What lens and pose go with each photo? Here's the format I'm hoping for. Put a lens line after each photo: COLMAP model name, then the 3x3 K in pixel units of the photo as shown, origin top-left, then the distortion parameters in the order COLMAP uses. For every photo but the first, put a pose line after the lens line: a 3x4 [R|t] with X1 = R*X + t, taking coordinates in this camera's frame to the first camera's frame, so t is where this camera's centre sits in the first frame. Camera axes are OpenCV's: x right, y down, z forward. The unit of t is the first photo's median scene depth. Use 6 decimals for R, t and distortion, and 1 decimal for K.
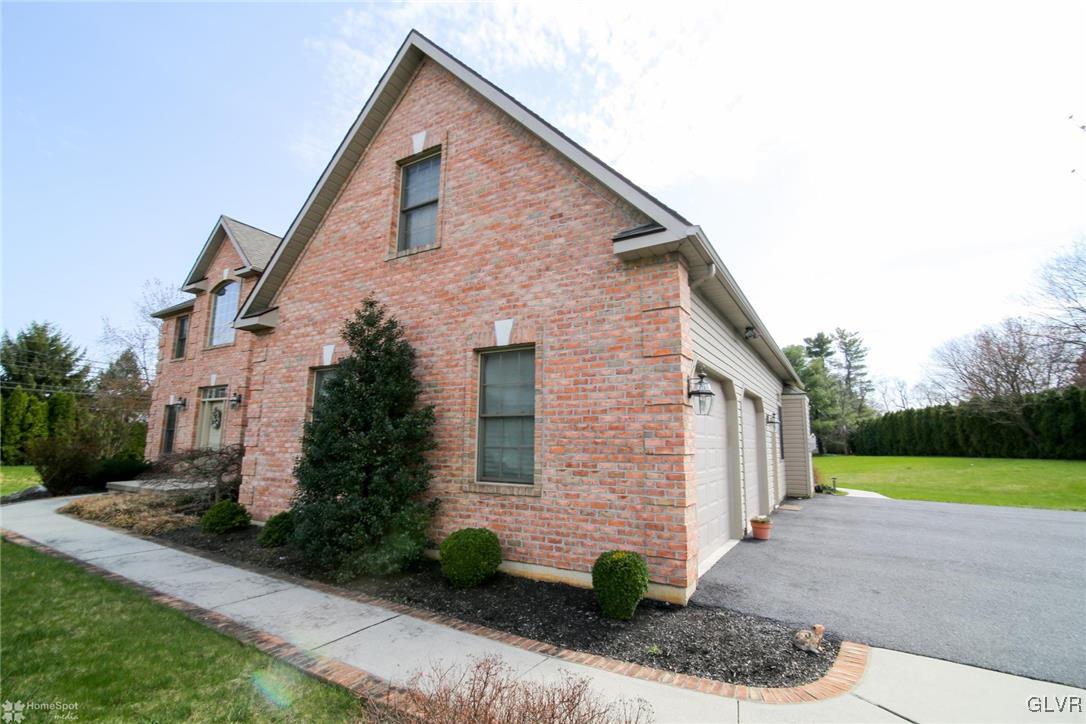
lens RADIAL K [[491.5, 0, 542.0], [0, 491.5, 365.6], [0, 0, 1]] dist [-0.000572, 0.000123]
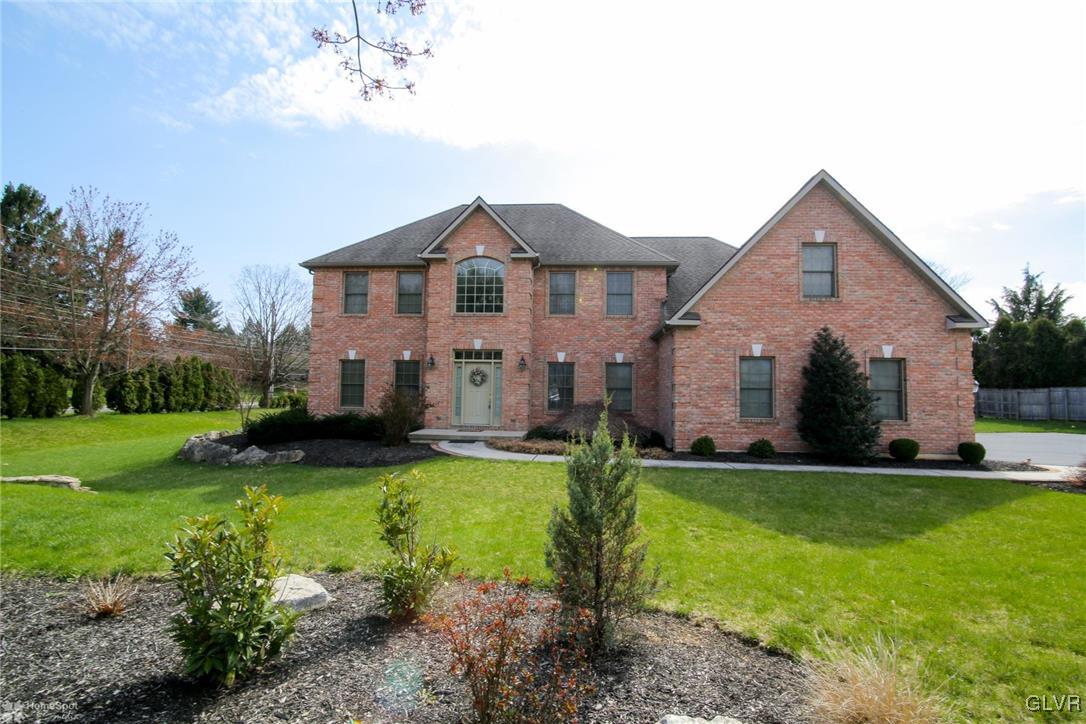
lens RADIAL K [[491.5, 0, 545.1], [0, 491.5, 361.6], [0, 0, 1]] dist [-0.000572, 0.000123]
pose [[0.886075, 0.025960, 0.462814, -2.431096], [-0.077117, 0.992772, 0.091956, -0.107017], [-0.457082, -0.117171, 0.881673, -0.220984]]
